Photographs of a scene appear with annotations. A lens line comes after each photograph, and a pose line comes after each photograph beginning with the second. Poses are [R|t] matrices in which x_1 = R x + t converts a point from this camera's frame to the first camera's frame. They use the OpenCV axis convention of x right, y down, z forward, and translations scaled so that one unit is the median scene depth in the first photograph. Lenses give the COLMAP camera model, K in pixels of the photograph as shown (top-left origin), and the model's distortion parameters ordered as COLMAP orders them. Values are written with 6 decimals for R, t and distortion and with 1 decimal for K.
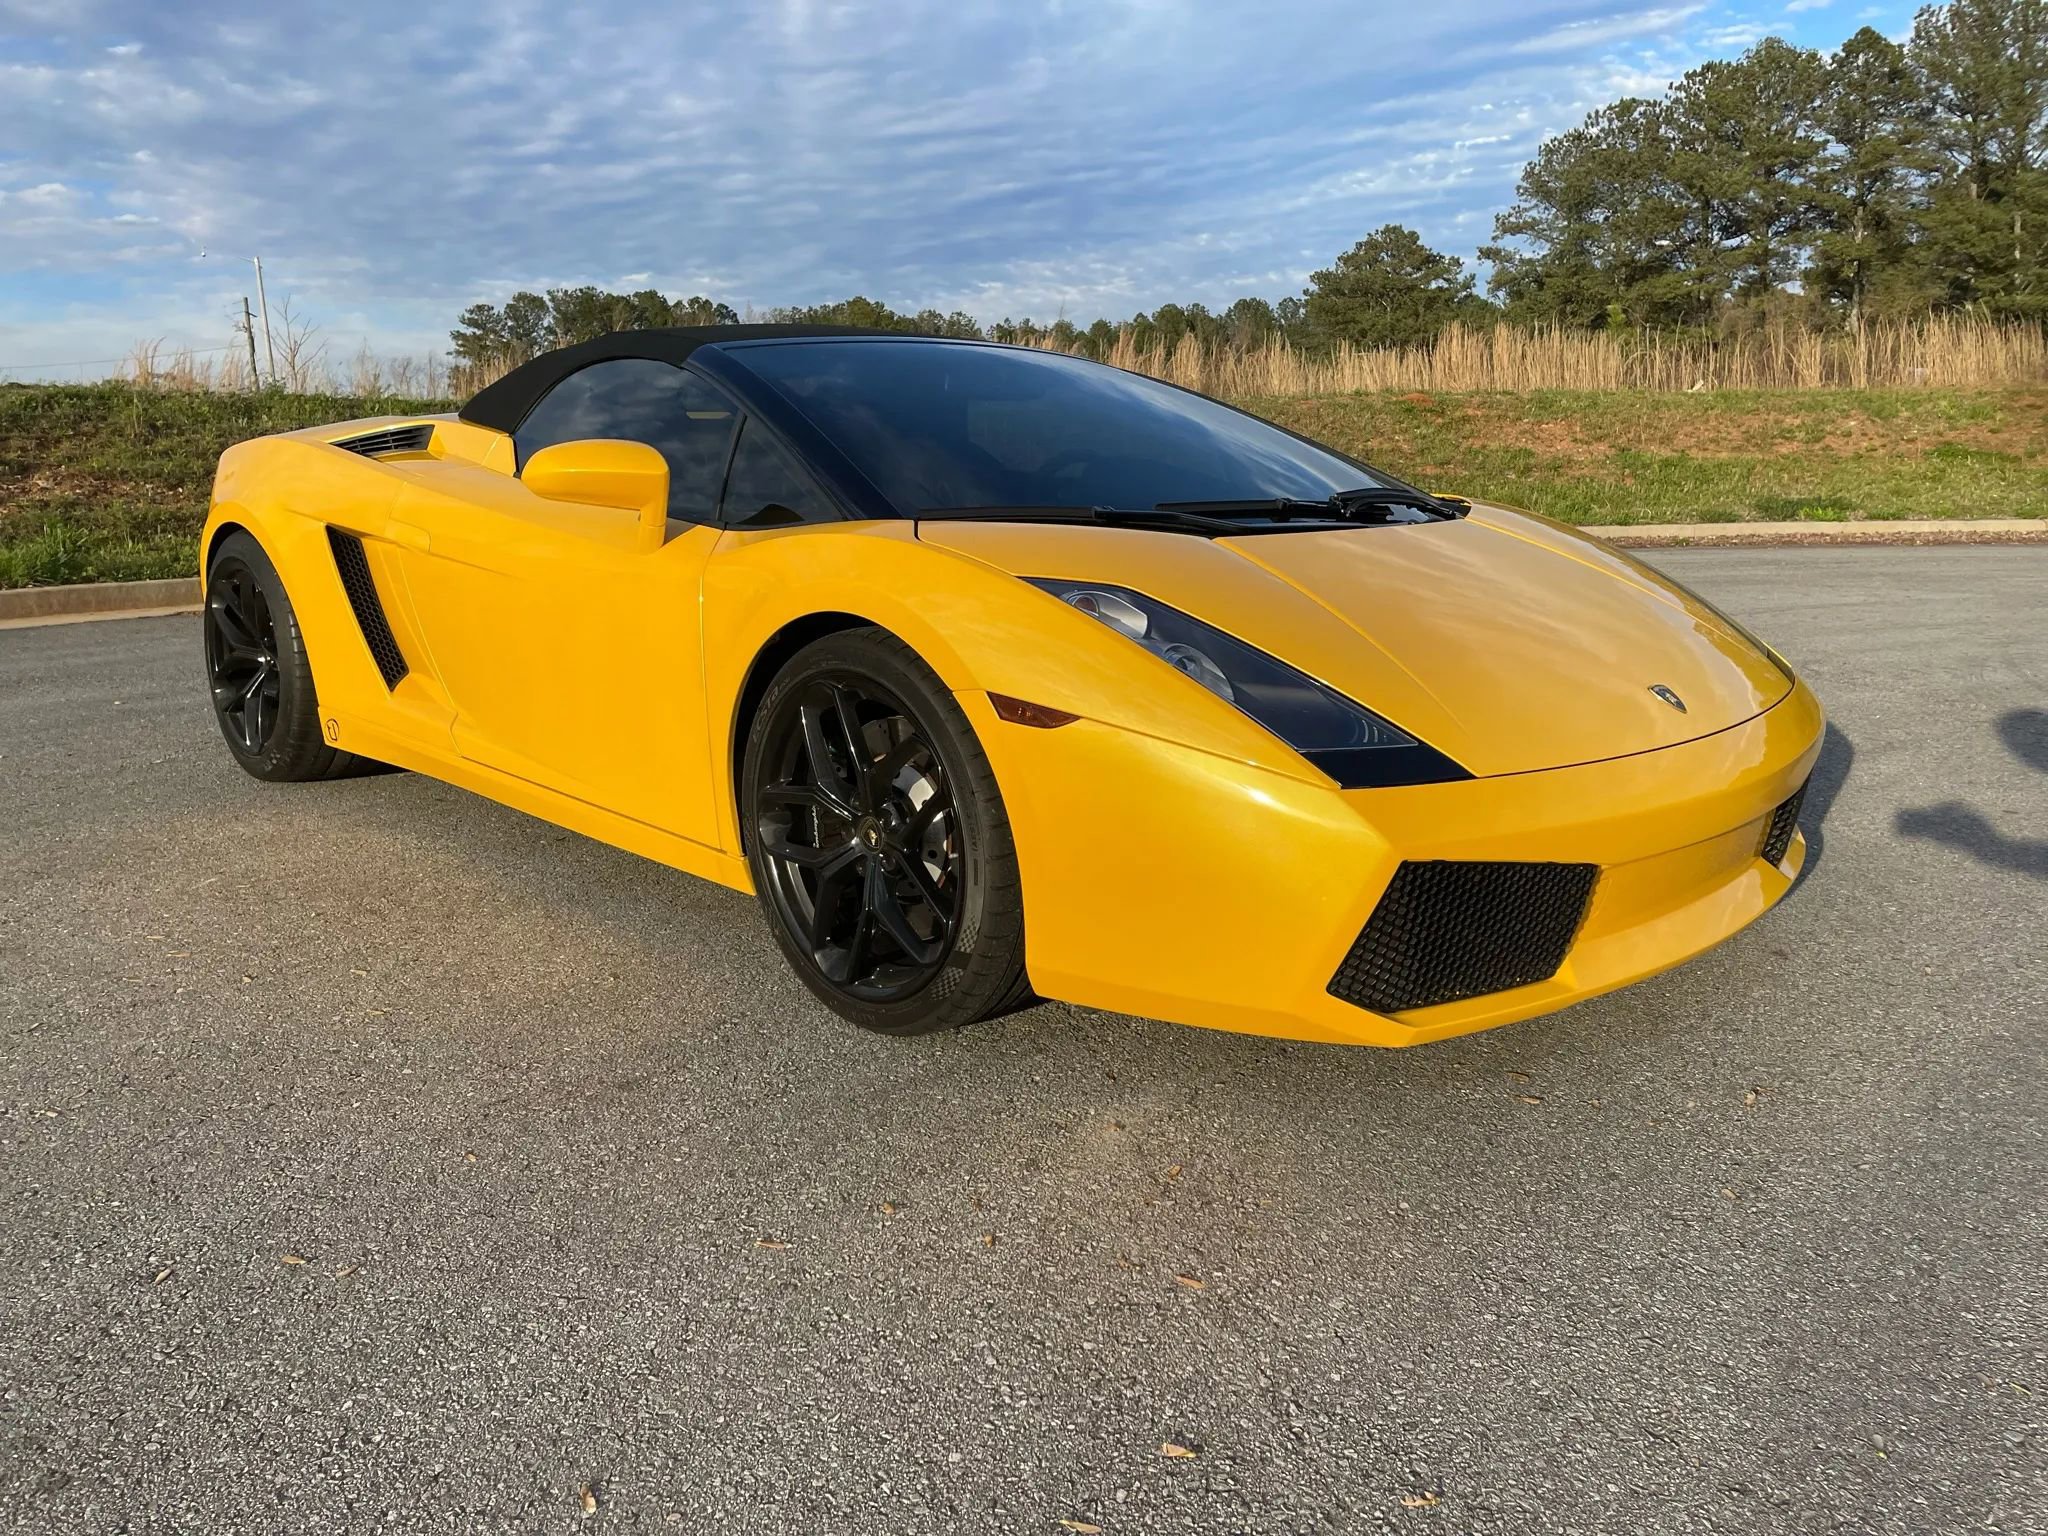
lens RADIAL K [[1538.6, 0, 1031.2], [0, 1538.6, 756.6], [0, 0, 1]] dist [0.084334, -0.106879]
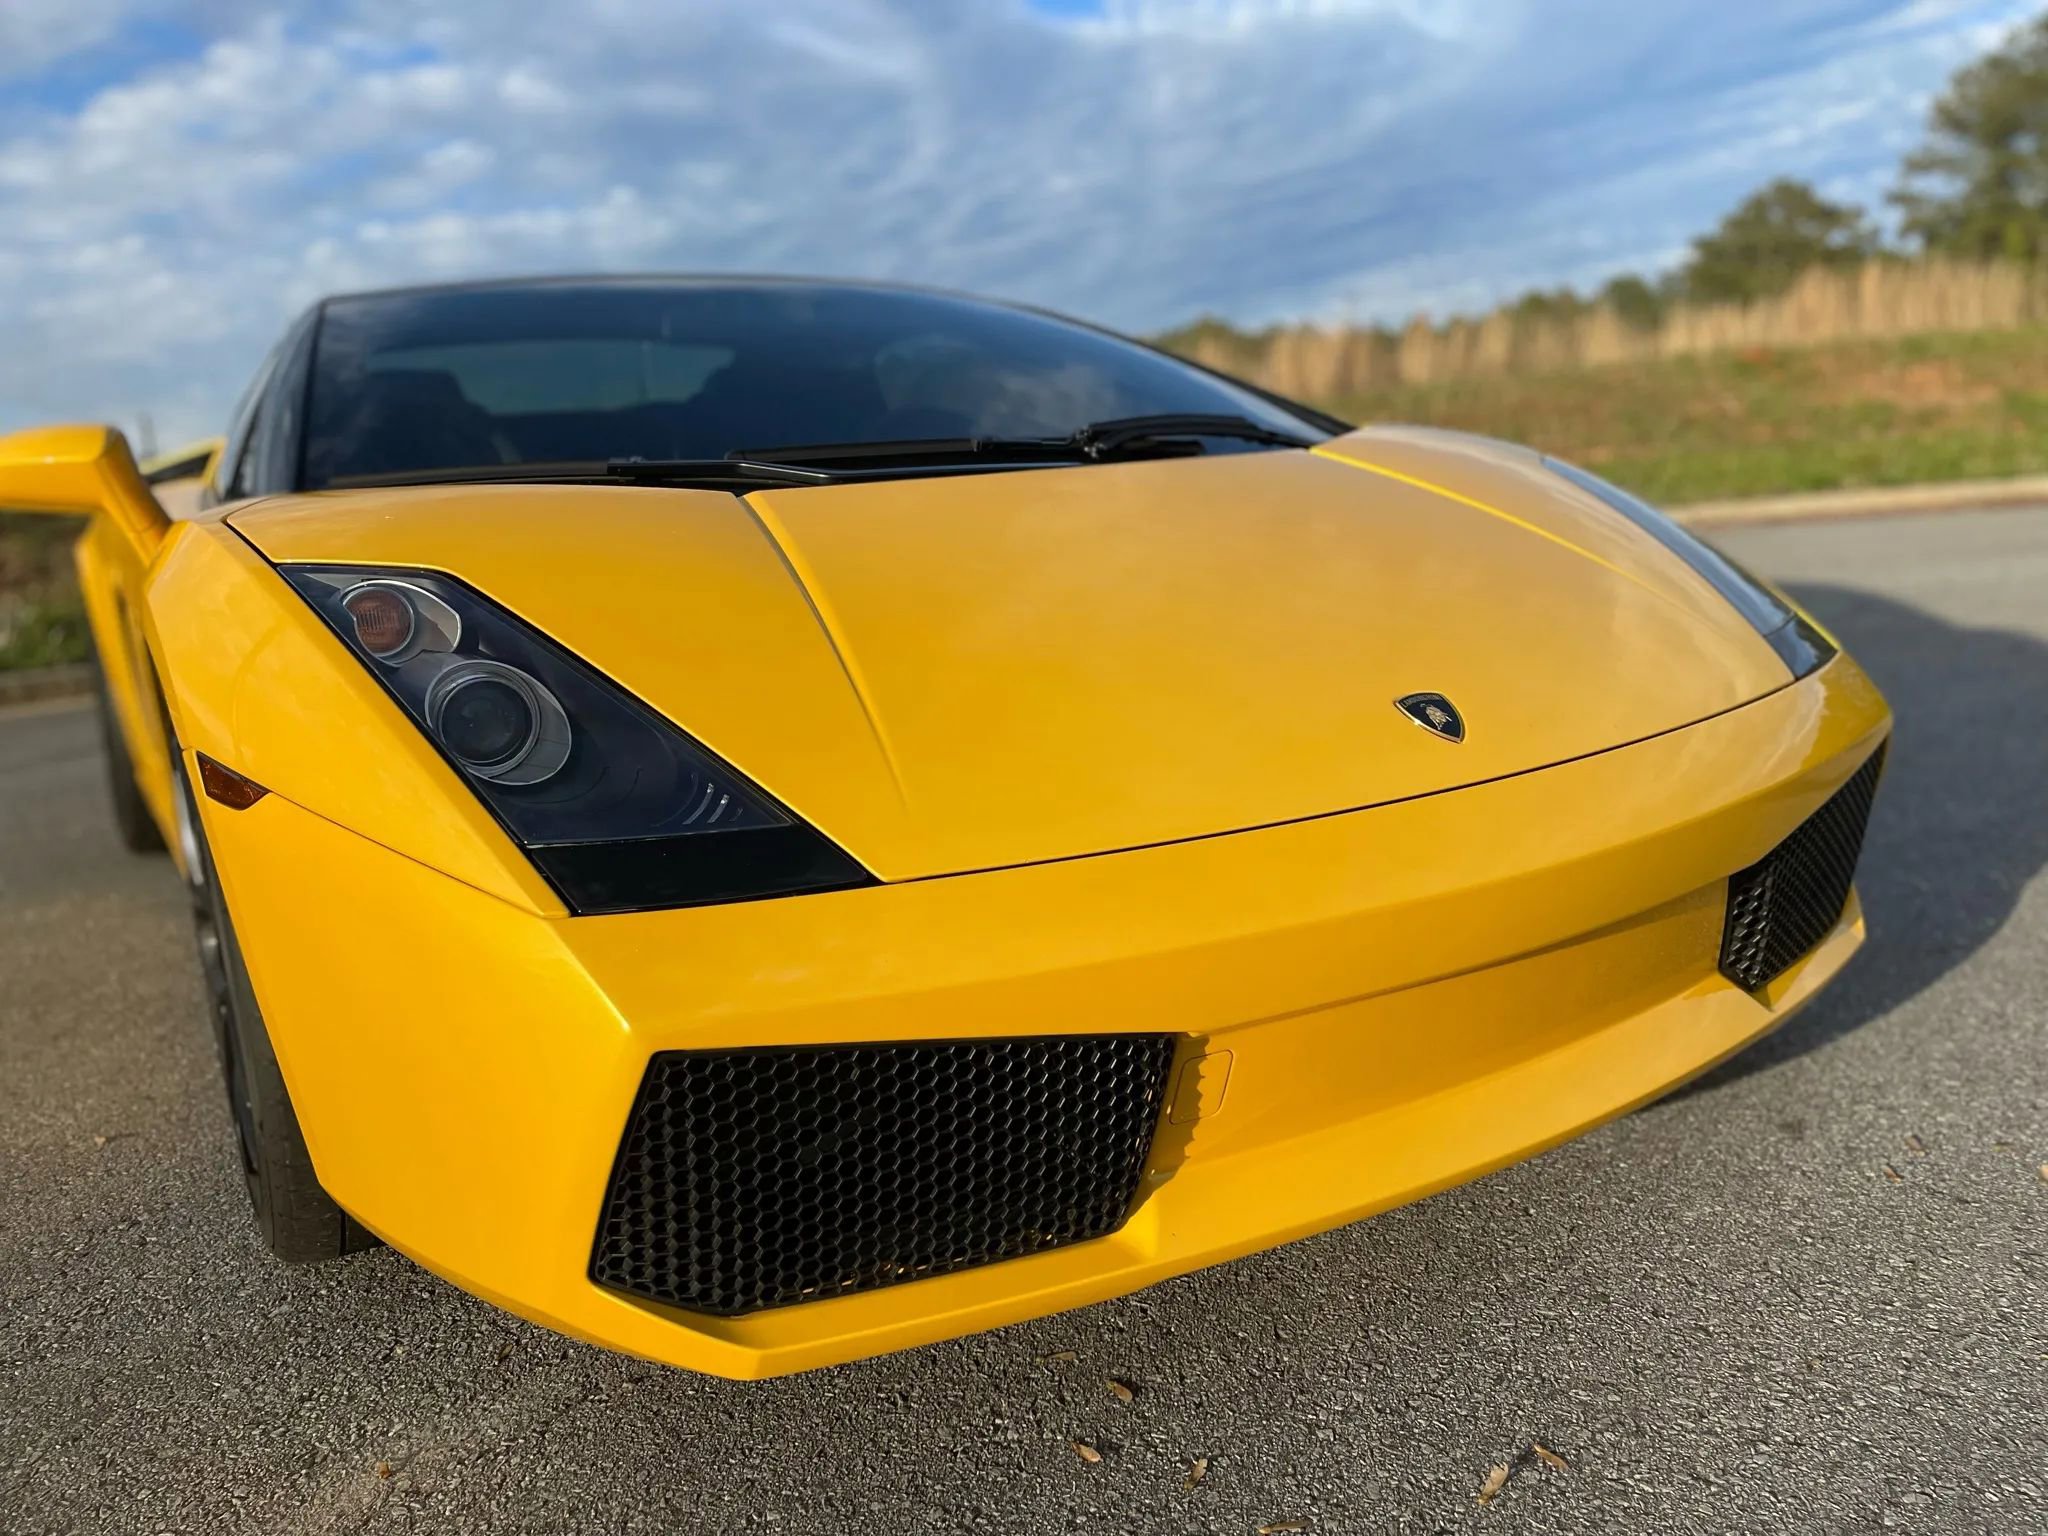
lens RADIAL K [[1538.6, 0, 1031.2], [0, 1538.6, 756.6], [0, 0, 1]] dist [0.084334, -0.106879]
pose [[0.972572, -0.032986, -0.230252, 0.382444], [0.030204, 0.999422, -0.015596, -0.017278], [0.230633, 0.008214, 0.973006, 0.394633]]
